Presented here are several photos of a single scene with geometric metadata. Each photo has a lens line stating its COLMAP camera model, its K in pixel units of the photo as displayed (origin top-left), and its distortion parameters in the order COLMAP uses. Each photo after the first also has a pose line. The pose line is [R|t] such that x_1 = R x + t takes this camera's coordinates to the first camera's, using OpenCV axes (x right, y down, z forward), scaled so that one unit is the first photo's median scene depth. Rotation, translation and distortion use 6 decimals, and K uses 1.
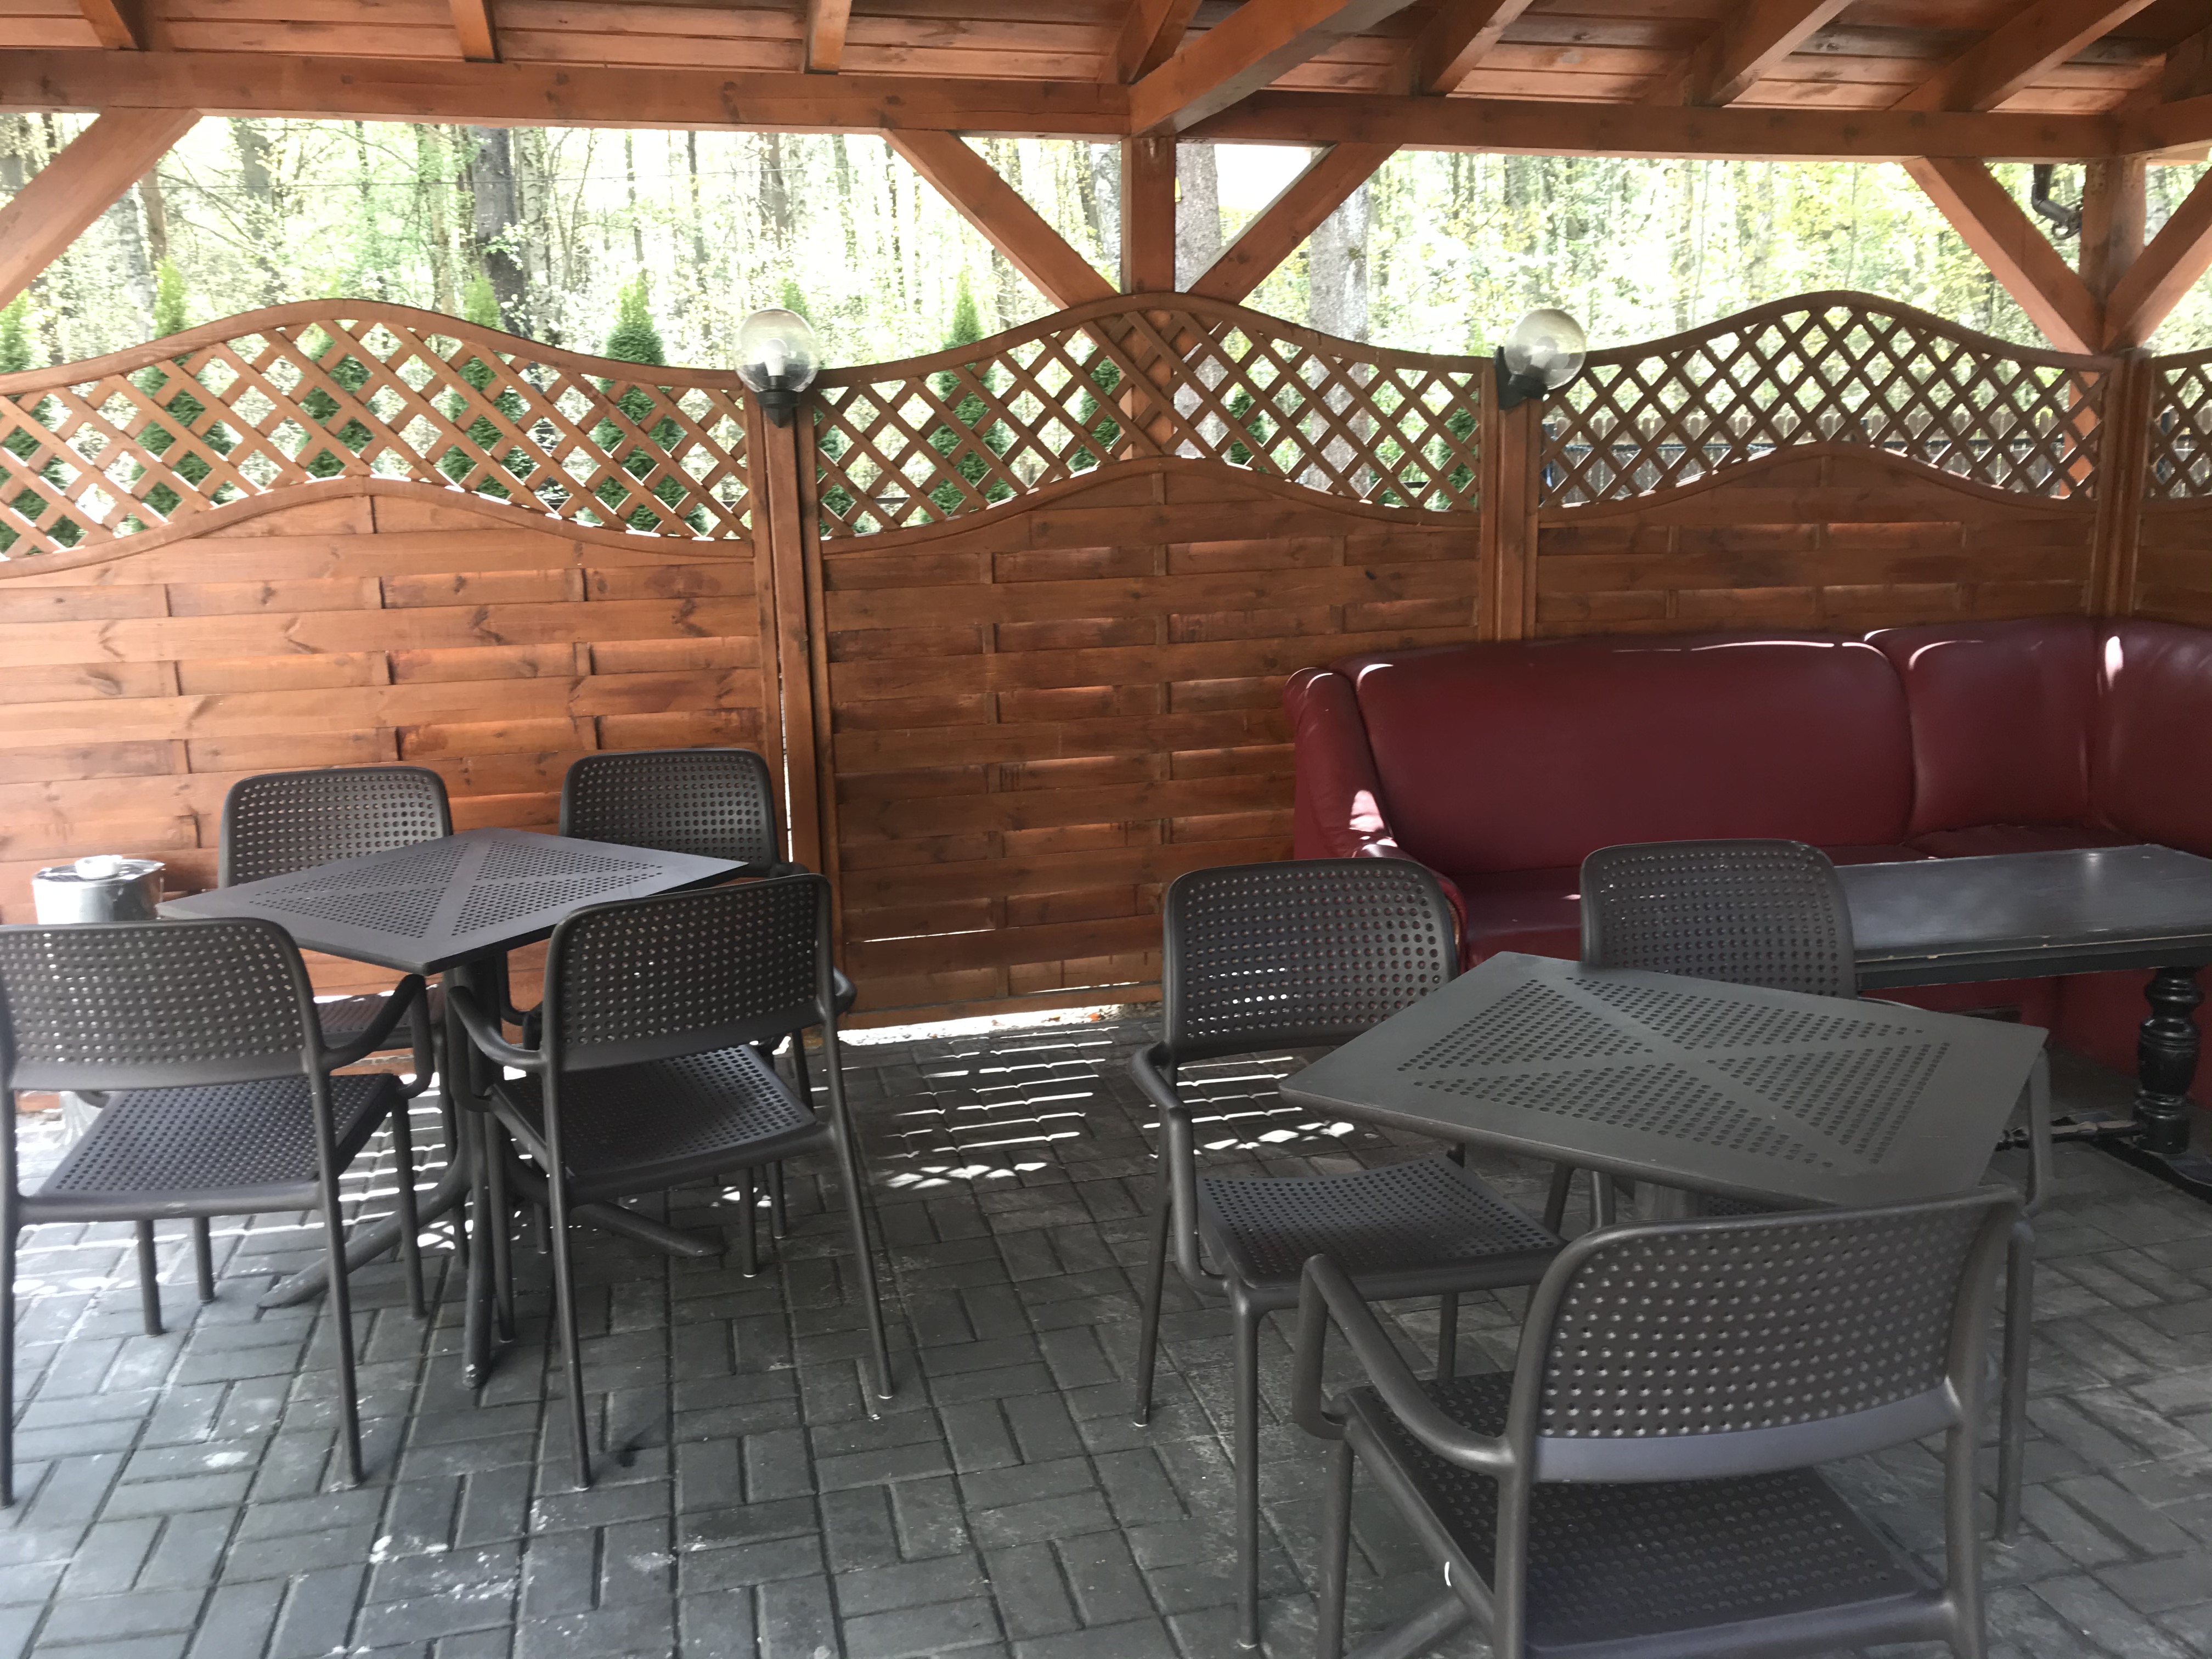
lens RADIAL K [[1778.4, 0, 1101.9], [0, 1778.4, 822.0], [0, 0, 1]] dist [0.002702, -0.015338]
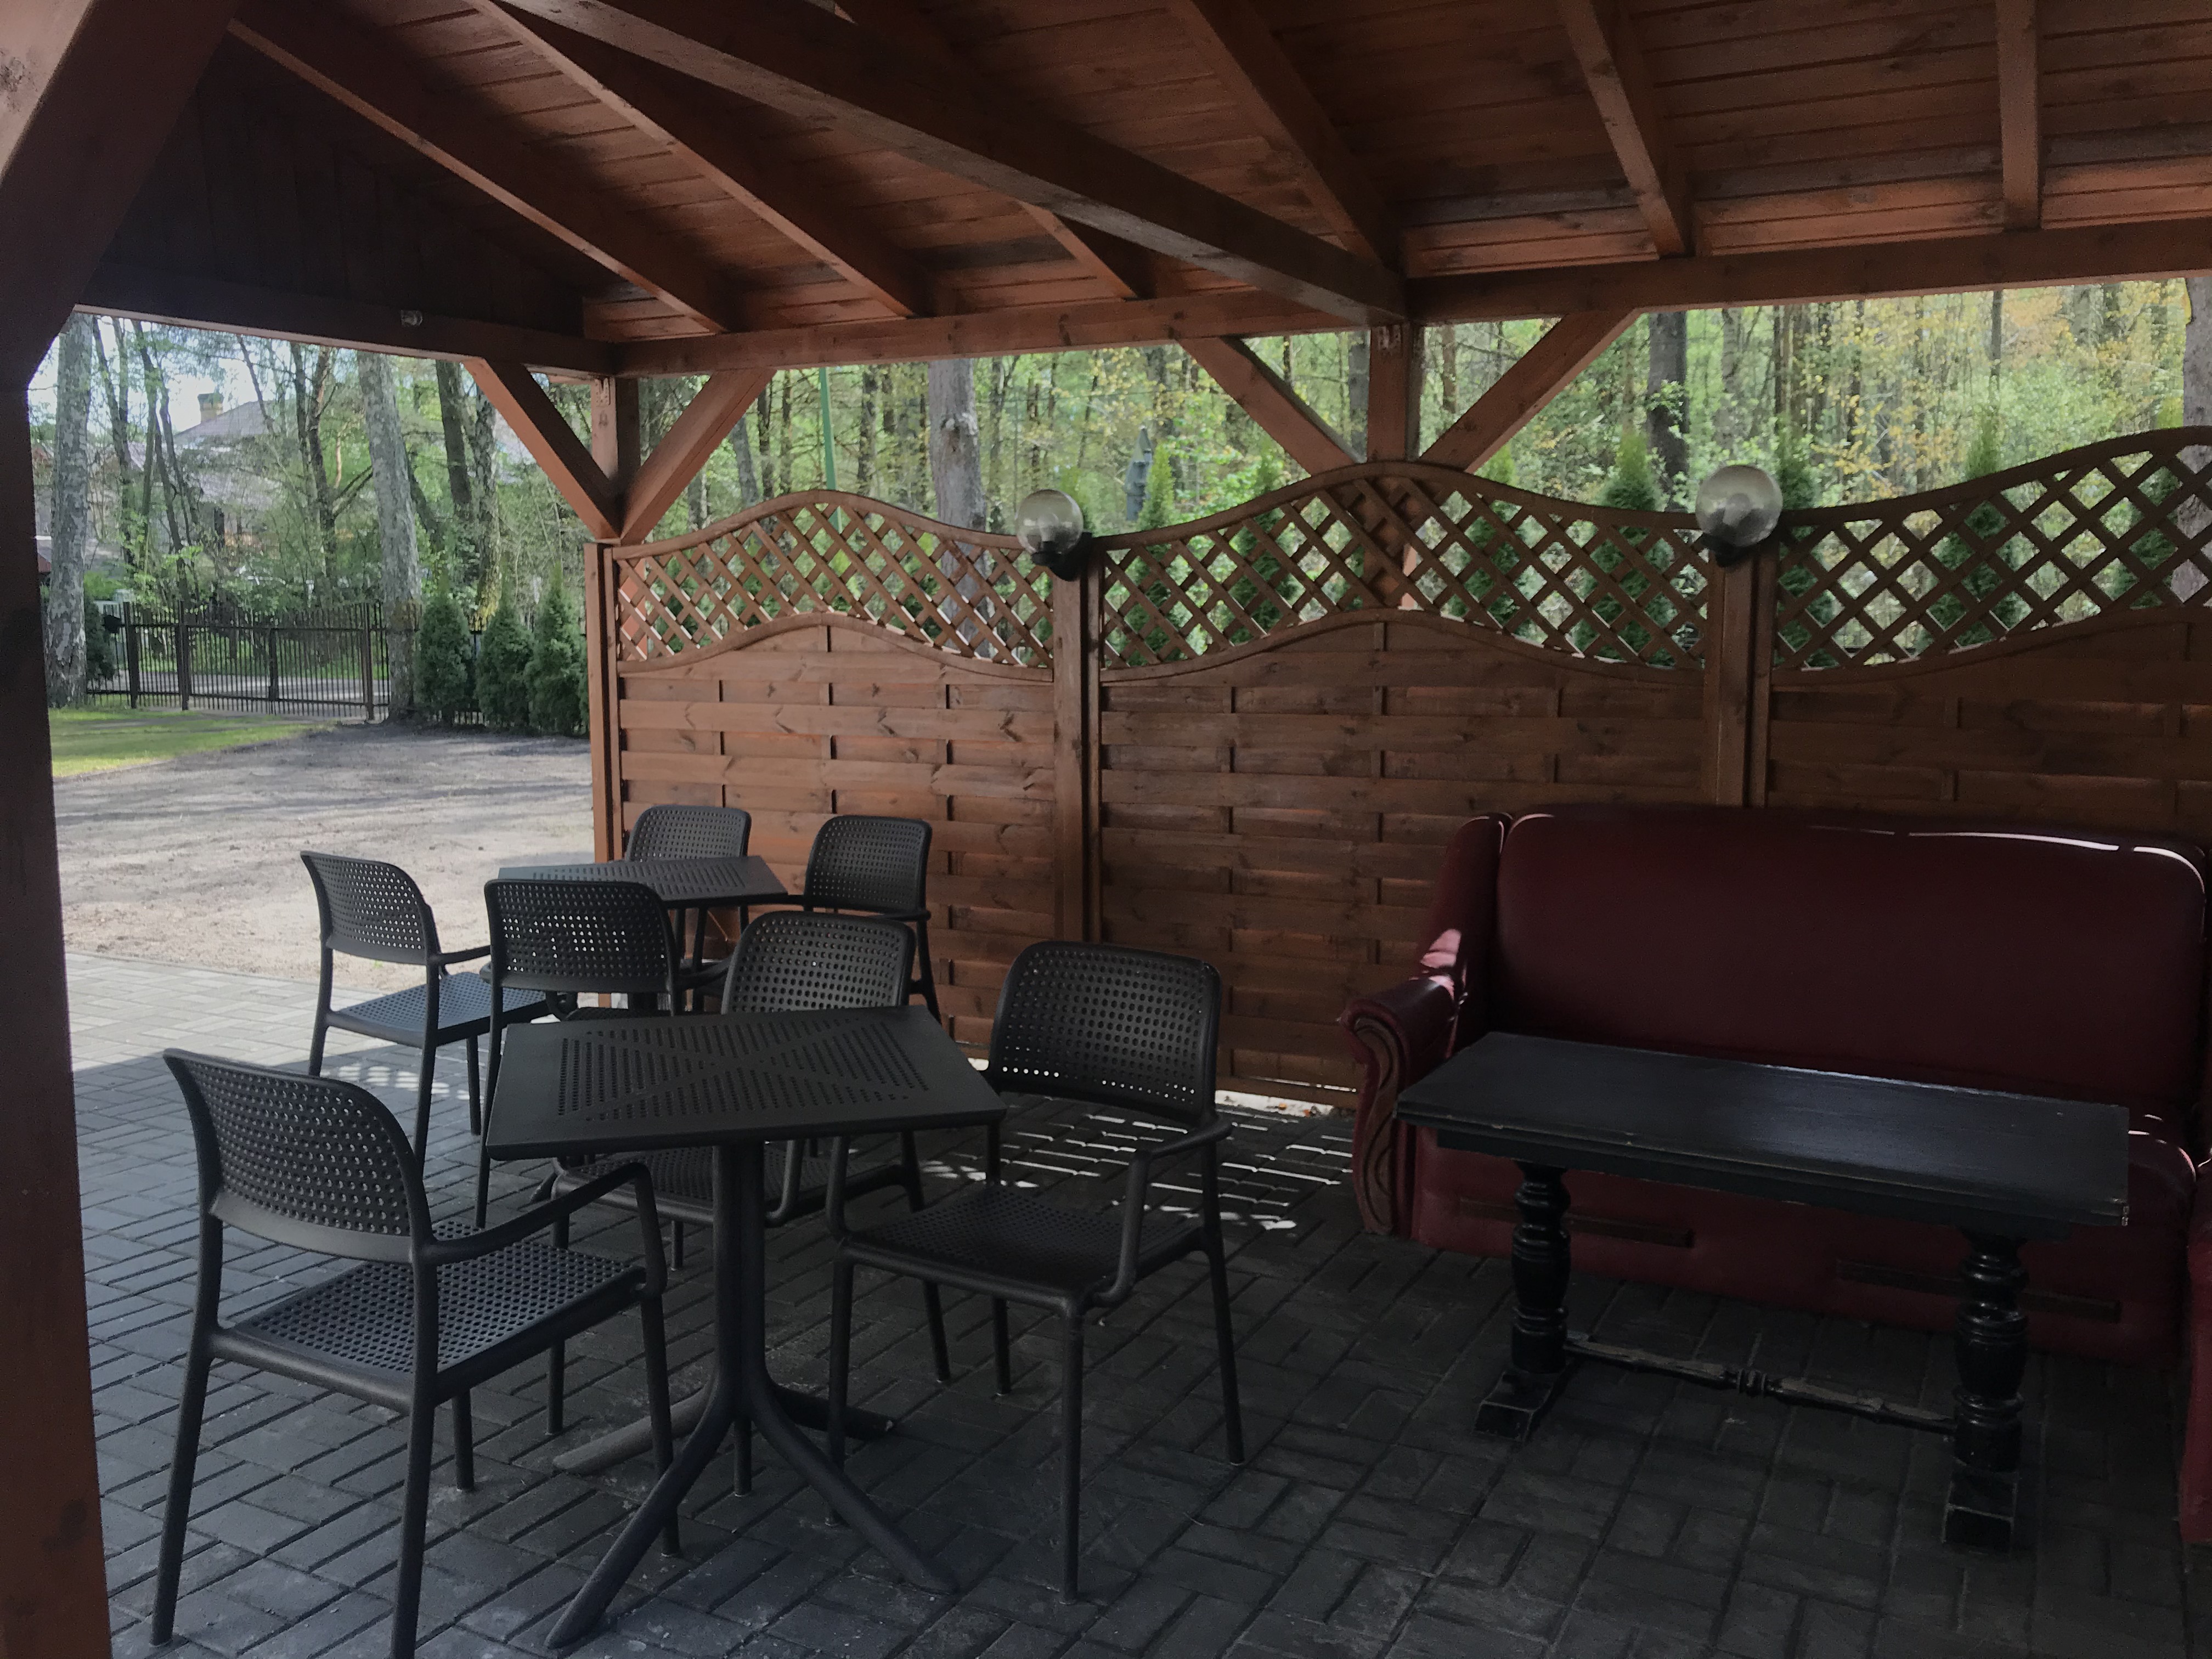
lens RADIAL K [[1778.4, 0, 1090.6], [0, 1778.4, 830.7], [0, 0, 1]] dist [0.002702, -0.015338]
pose [[0.759119, 0.098448, -0.643464, 0.614218], [-0.144852, 0.989260, -0.019533, -0.022415], [0.634631, 0.108035, 0.765227, 0.062136]]
